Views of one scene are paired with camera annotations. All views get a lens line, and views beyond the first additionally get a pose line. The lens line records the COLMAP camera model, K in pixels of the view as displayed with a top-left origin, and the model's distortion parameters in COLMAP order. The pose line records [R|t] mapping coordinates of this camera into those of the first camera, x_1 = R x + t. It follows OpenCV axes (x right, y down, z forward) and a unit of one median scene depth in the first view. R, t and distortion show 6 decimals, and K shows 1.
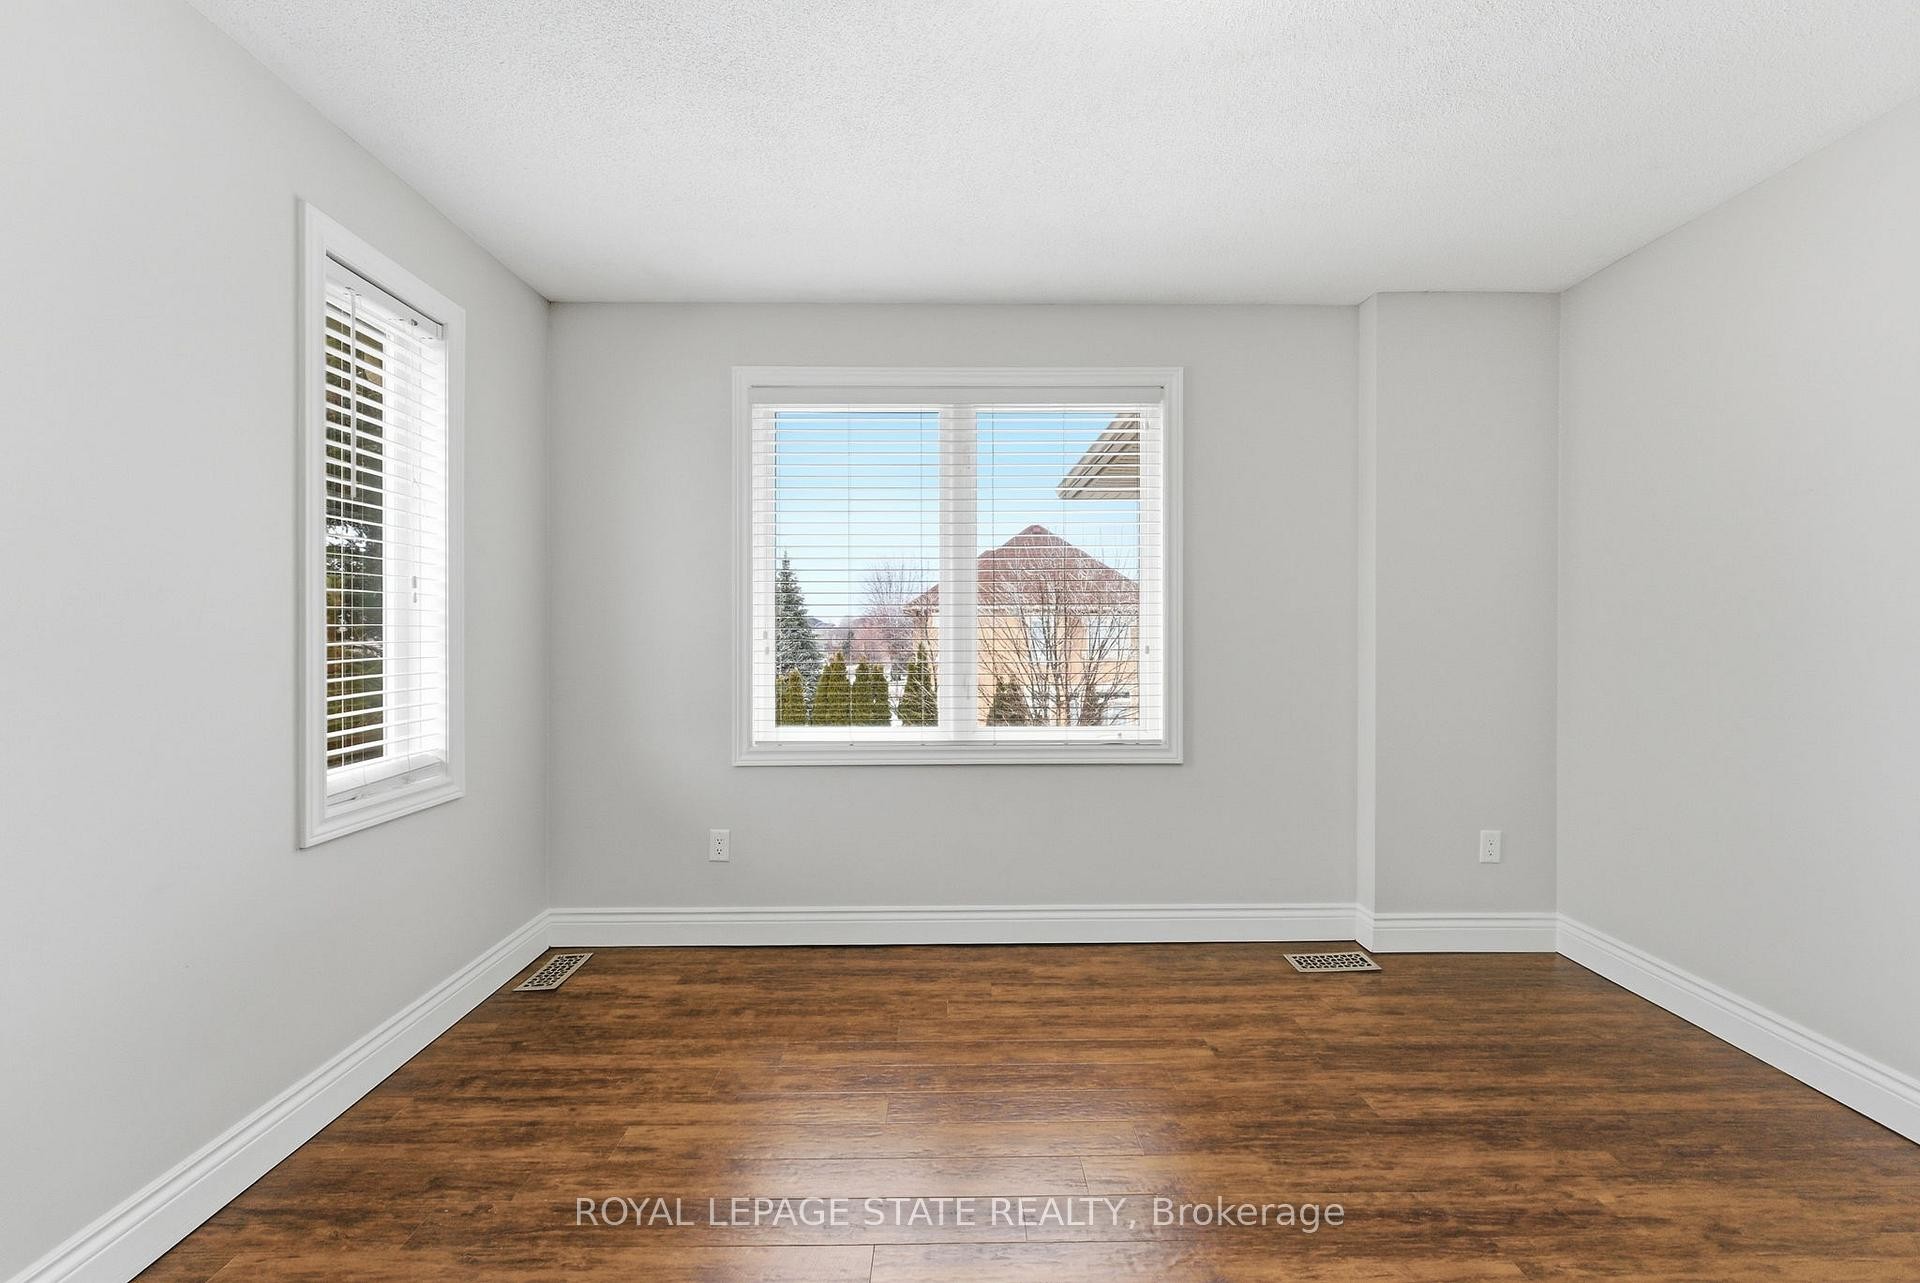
lens RADIAL K [[790.6, 0, 959.5], [0, 790.6, 635.1], [0, 0, 1]] dist [-0.002614, 0.001065]
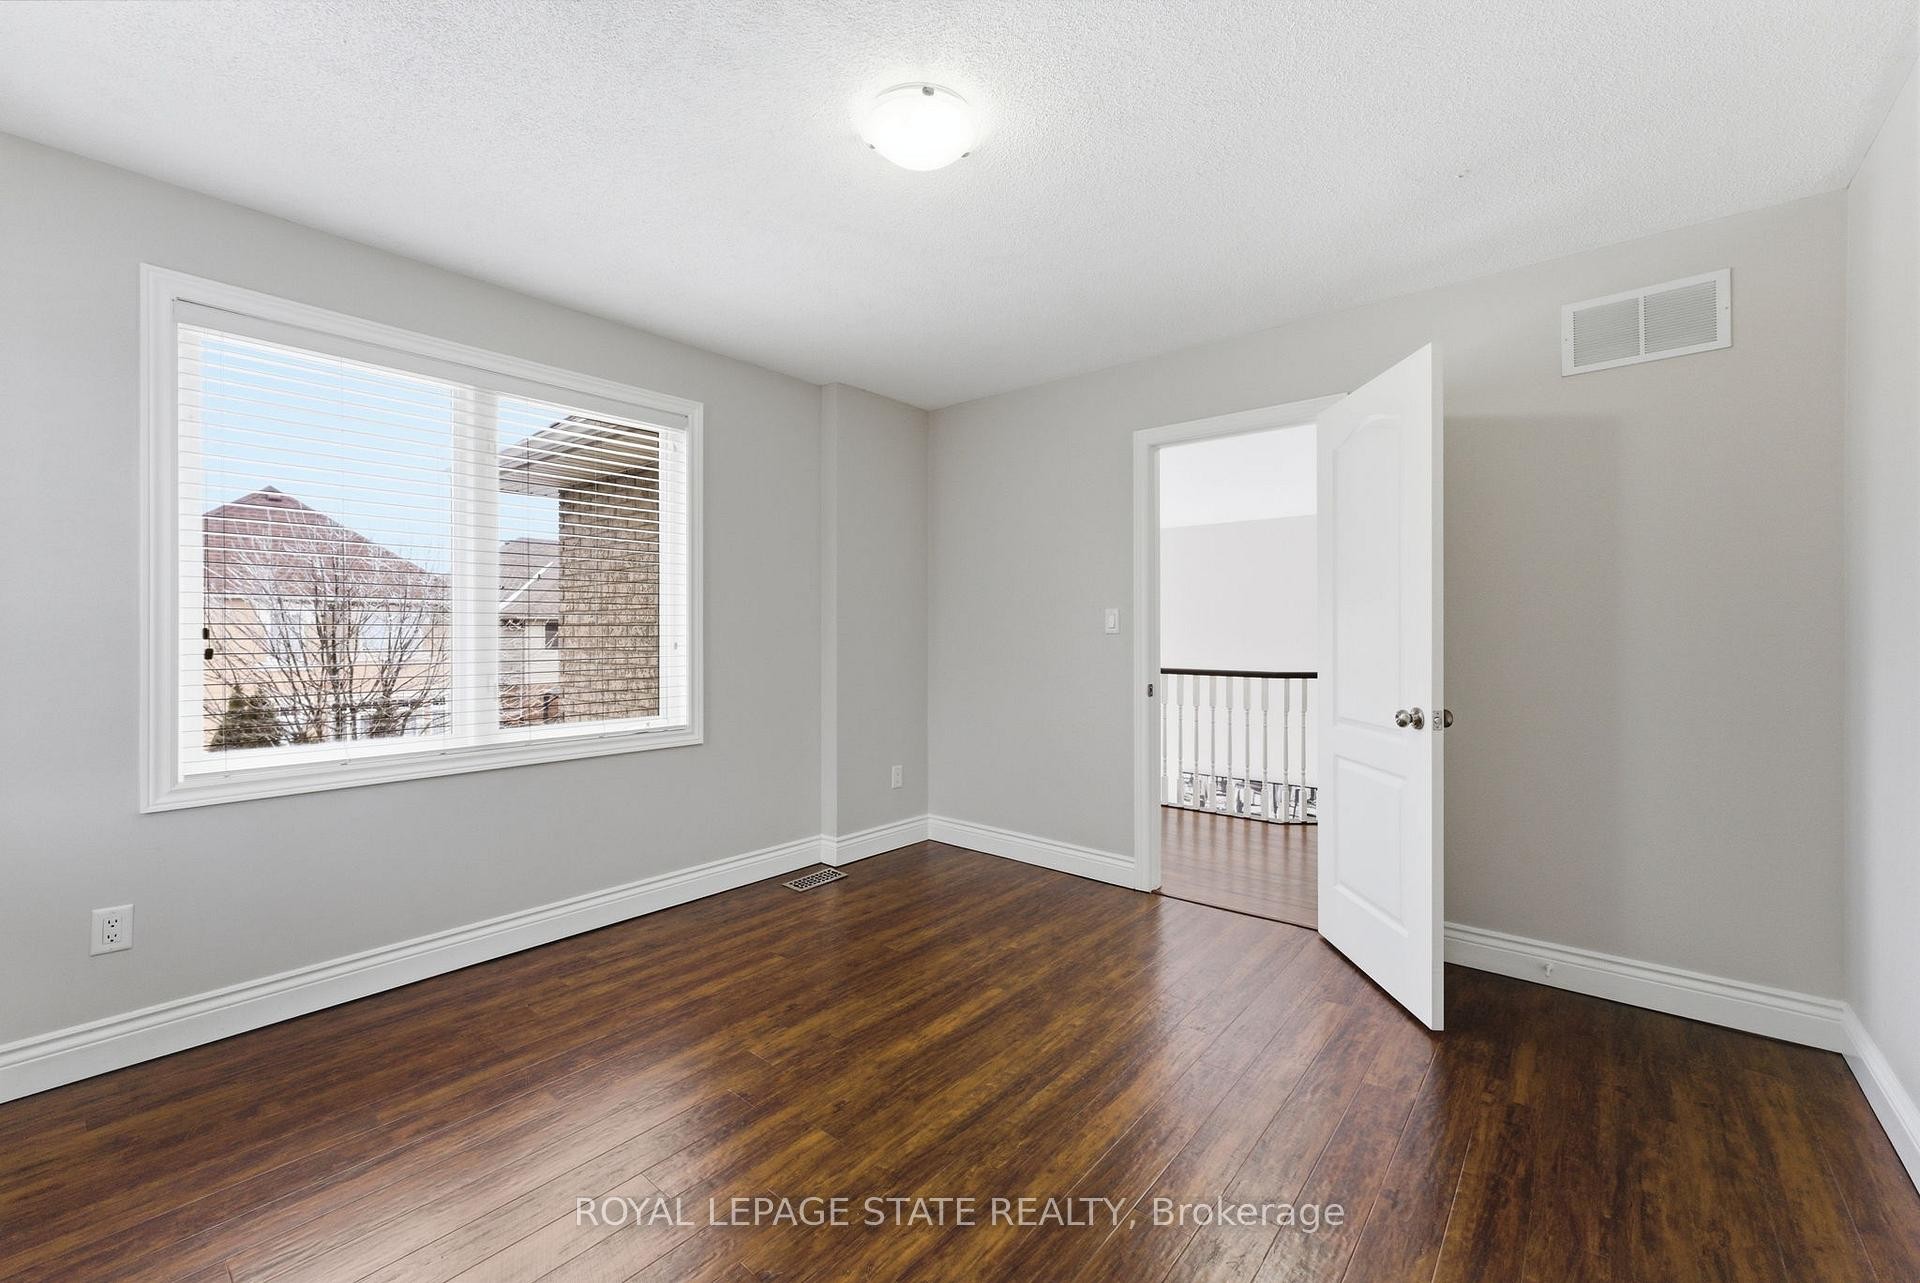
lens RADIAL K [[790.6, 0, 960.1], [0, 790.6, 632.8], [0, 0, 1]] dist [-0.002614, 0.001065]
pose [[0.644557, 0.001492, 0.764555, -0.418338], [-0.001210, 0.999999, -0.000931, -0.000863], [-0.764556, -0.000325, 0.644558, -0.047505]]
